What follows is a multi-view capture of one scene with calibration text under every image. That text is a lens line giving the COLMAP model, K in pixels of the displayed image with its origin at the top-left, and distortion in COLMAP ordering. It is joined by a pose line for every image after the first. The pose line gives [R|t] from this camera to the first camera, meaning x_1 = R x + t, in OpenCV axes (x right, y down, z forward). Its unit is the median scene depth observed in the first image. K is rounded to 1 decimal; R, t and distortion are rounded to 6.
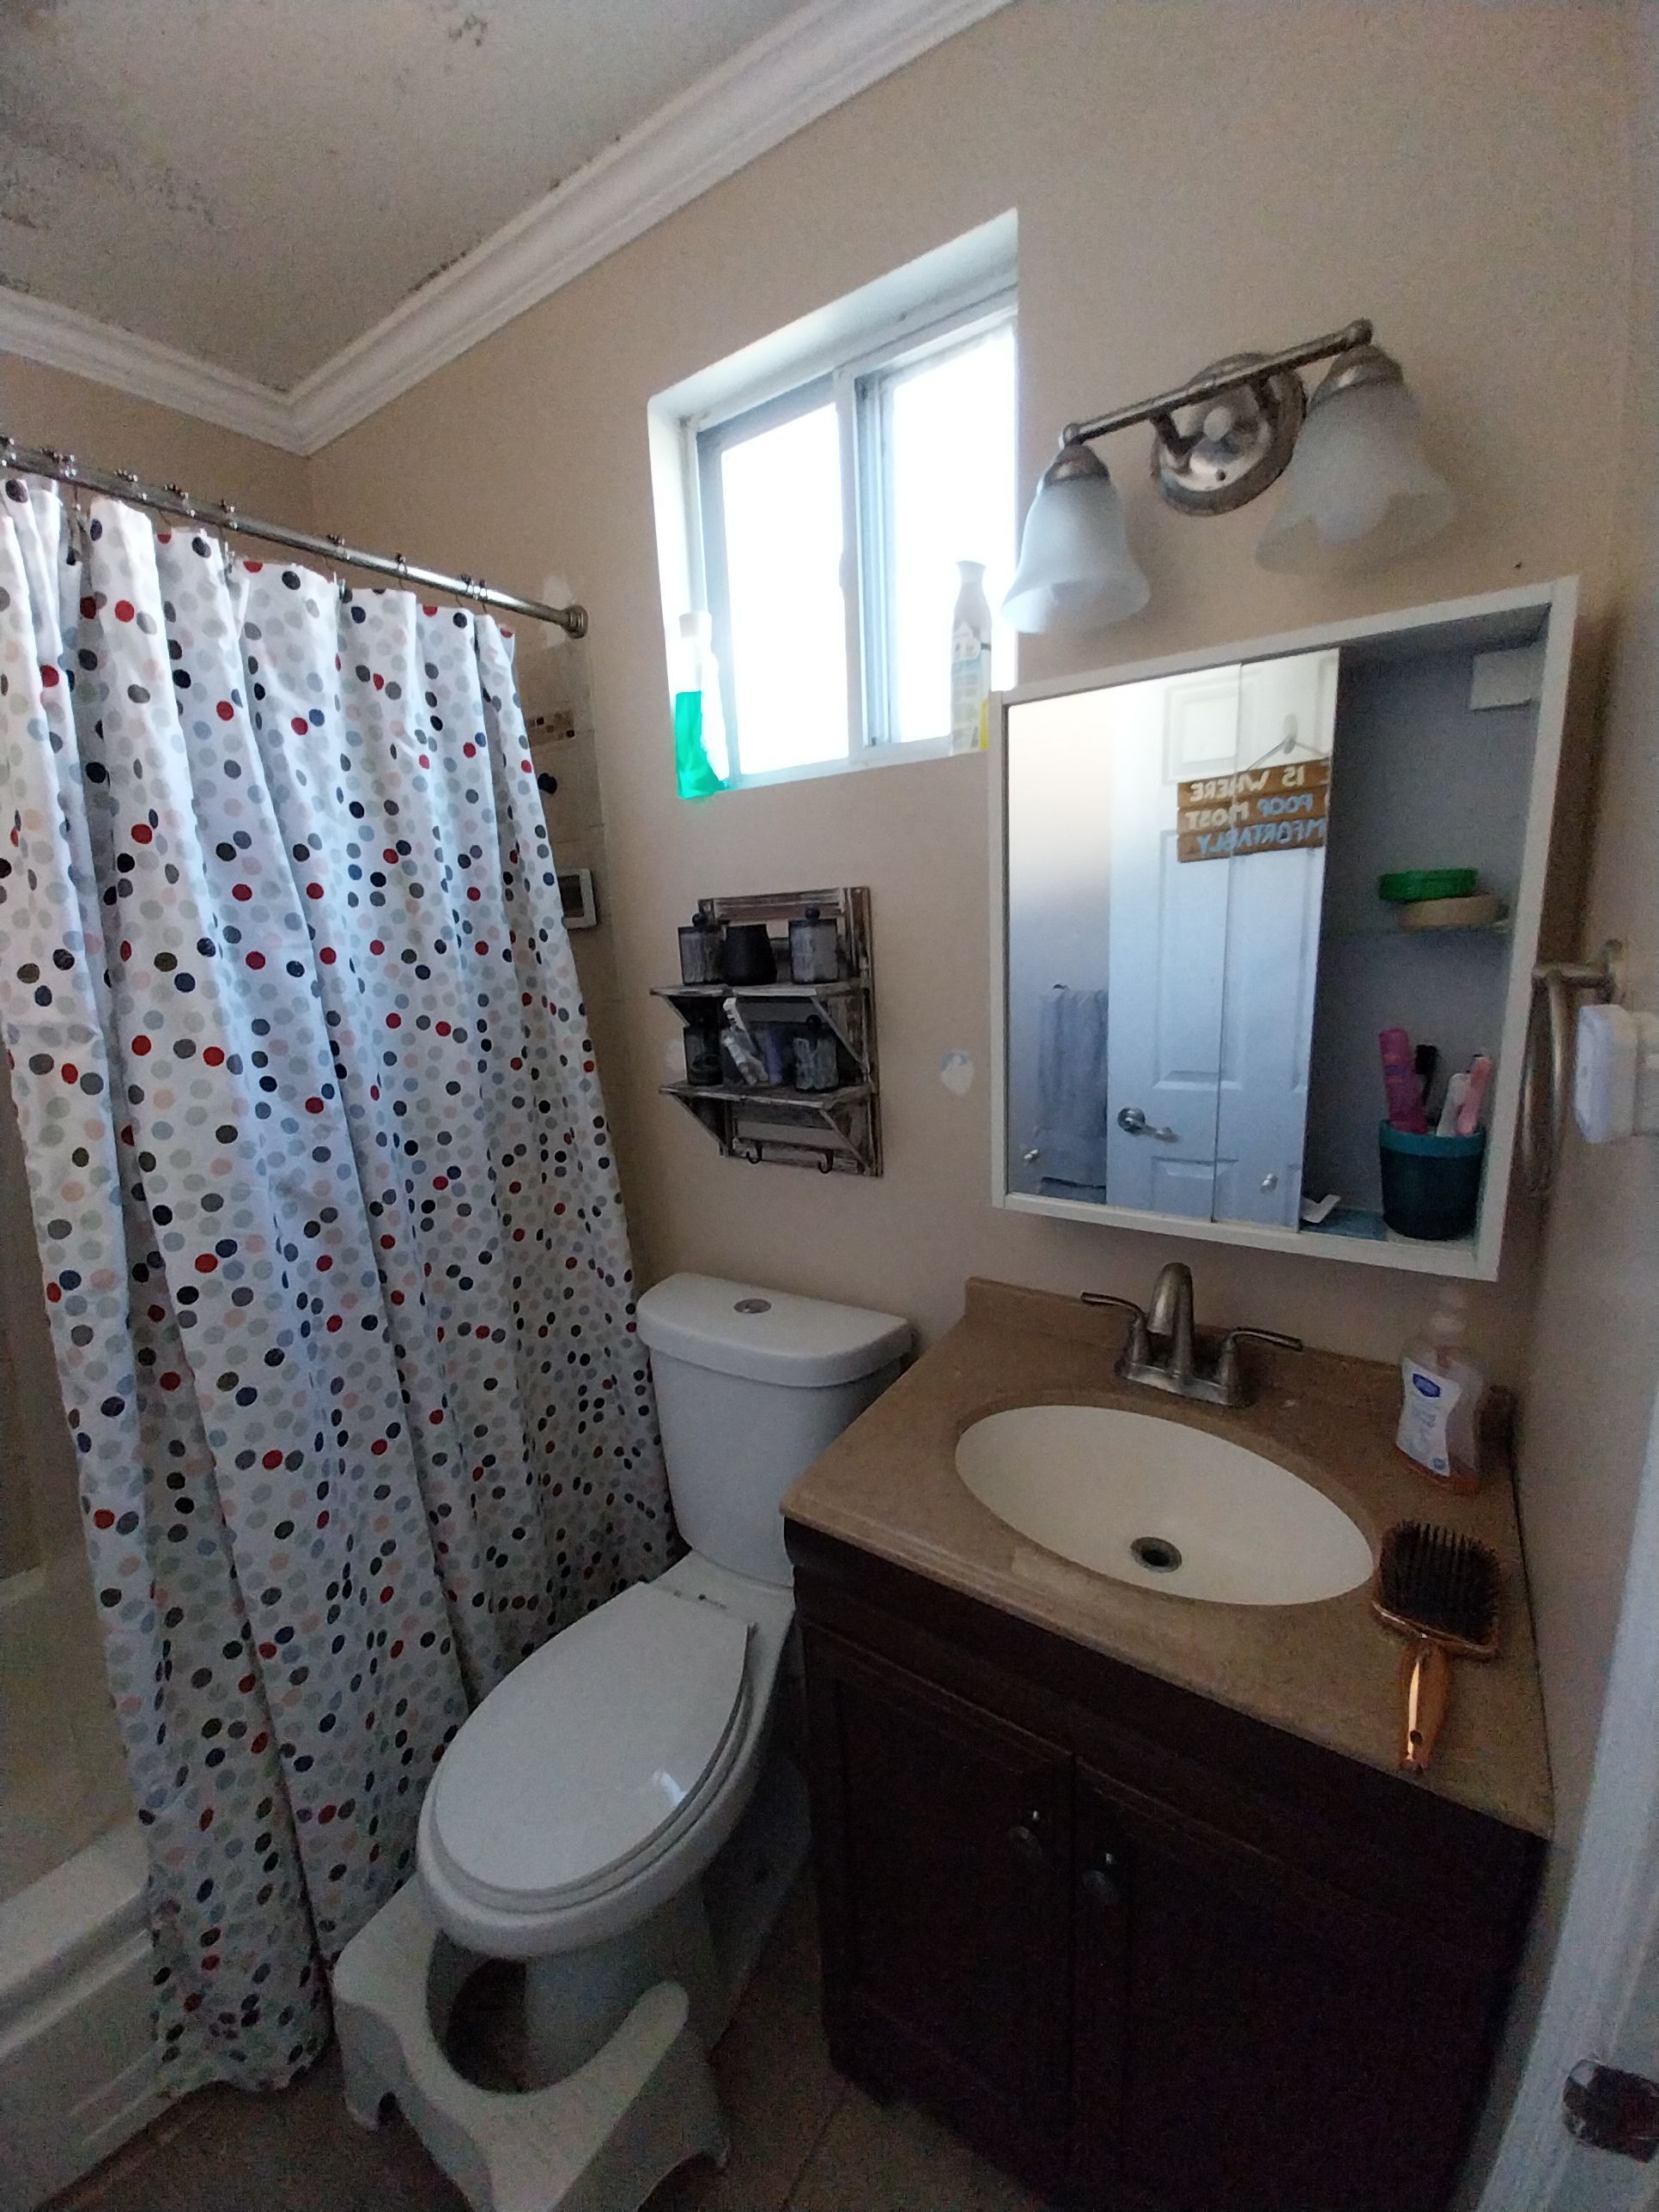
lens RADIAL K [[862.5, 0, 820.9], [0, 862.5, 1104.4], [0, 0, 1]] dist [0.007775, -0.009466]
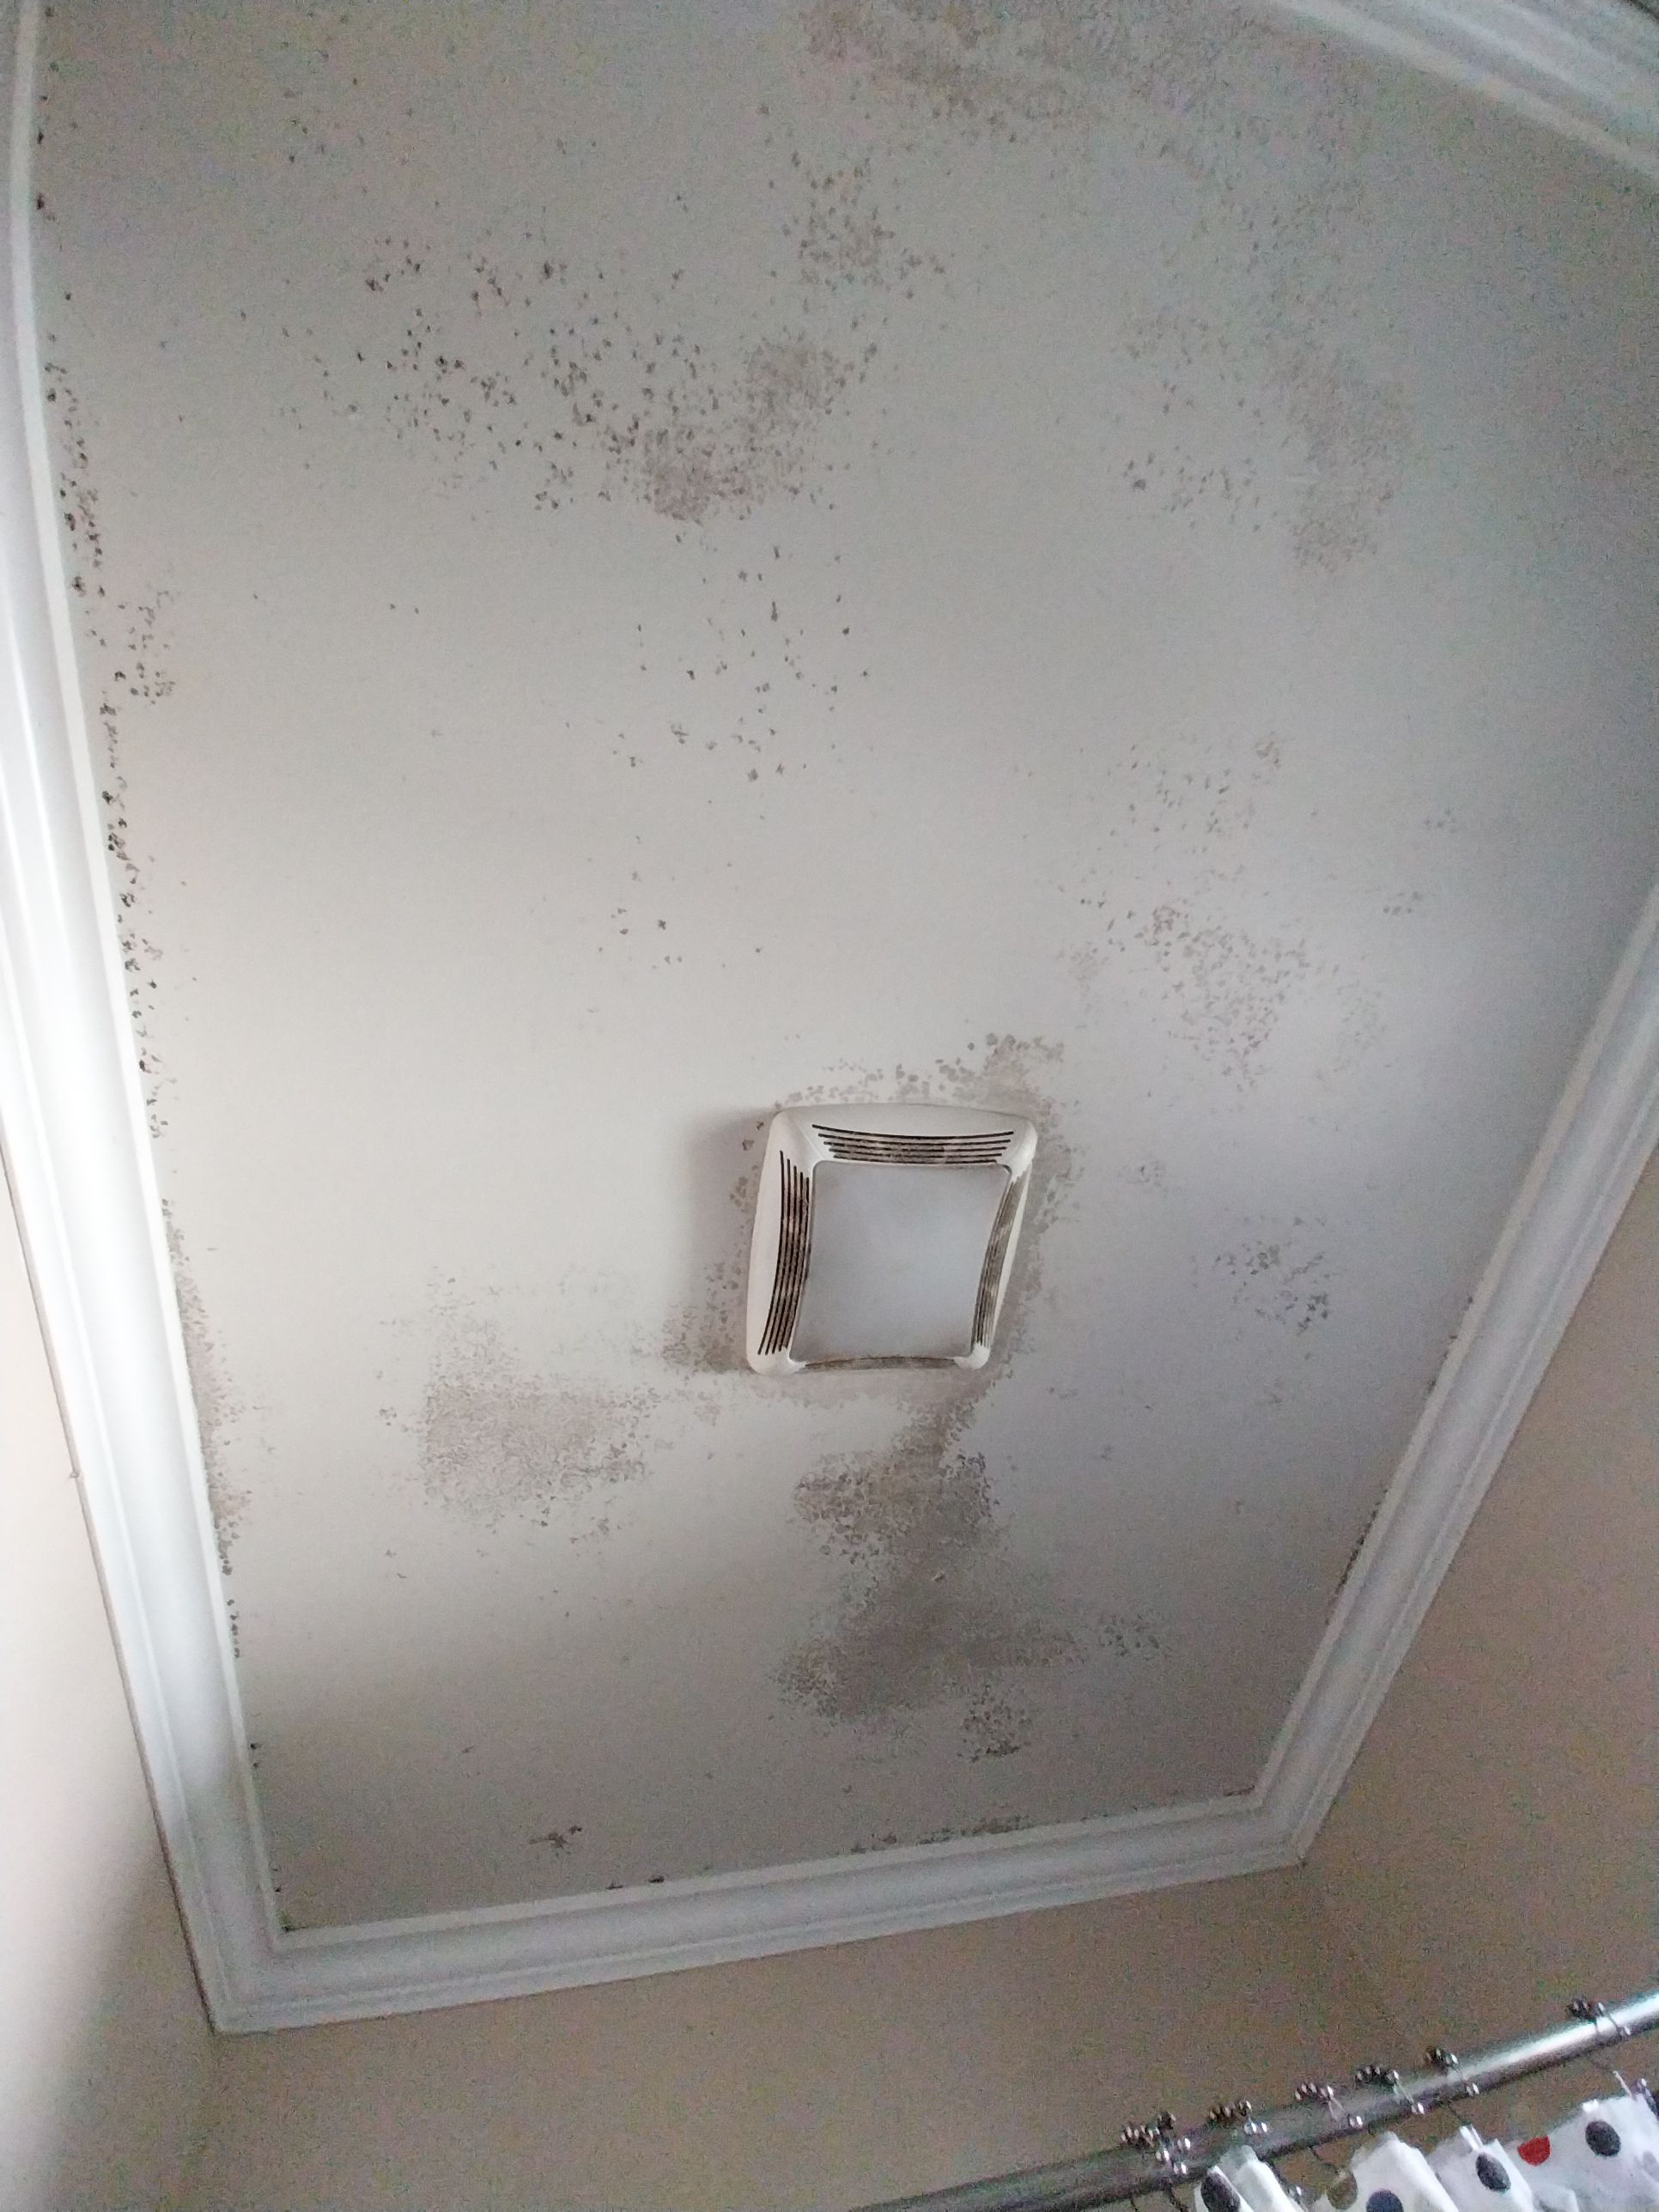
lens RADIAL K [[881.0, 0, 828.2], [0, 881.0, 1114.8], [0, 0, 1]] dist [-0.000097, -0.000767]
pose [[0.655940, -0.727297, -0.201944, -0.334029], [0.001376, 0.268693, -0.963225, -0.259810], [0.754812, 0.631540, 0.177247, 0.183480]]
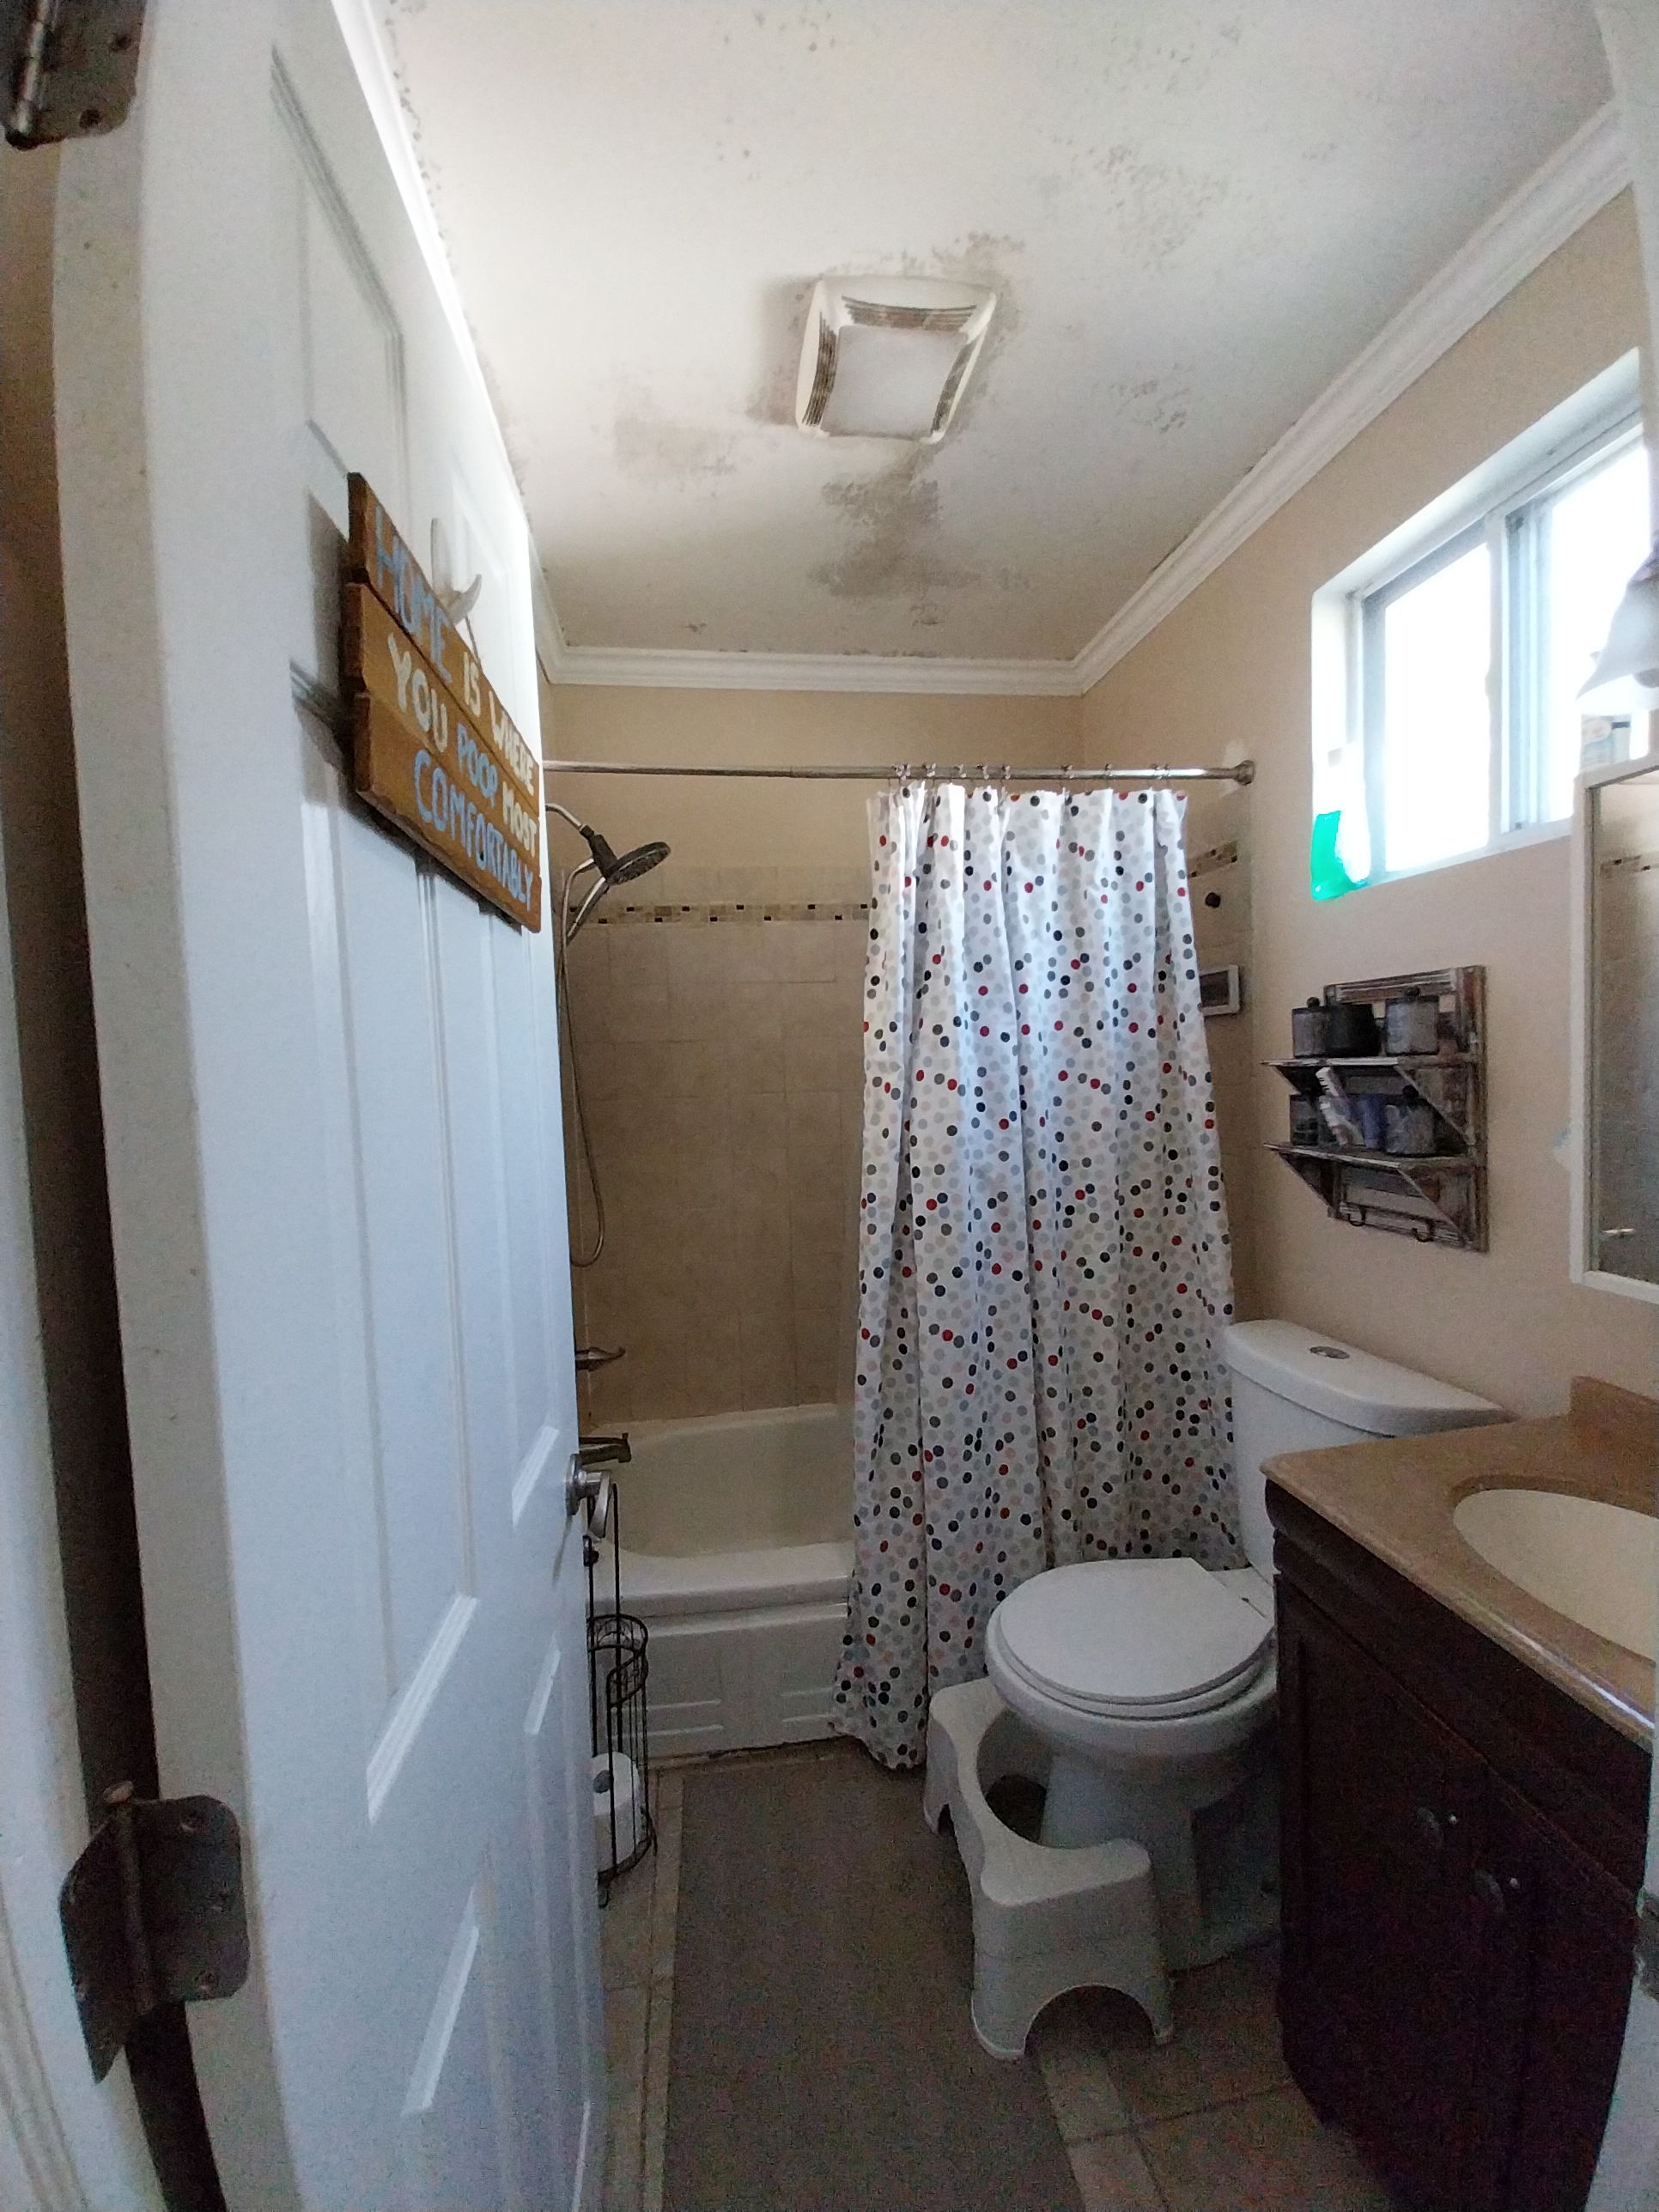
lens RADIAL K [[850.0, 0, 827.3], [0, 850.0, 1108.1], [0, 0, 1]] dist [0.002527, -0.001952]
pose [[0.681127, 0.063936, -0.729369, 0.280053], [-0.147898, 0.987659, -0.051538, 0.089082], [0.717072, 0.142976, 0.682177, -0.248558]]
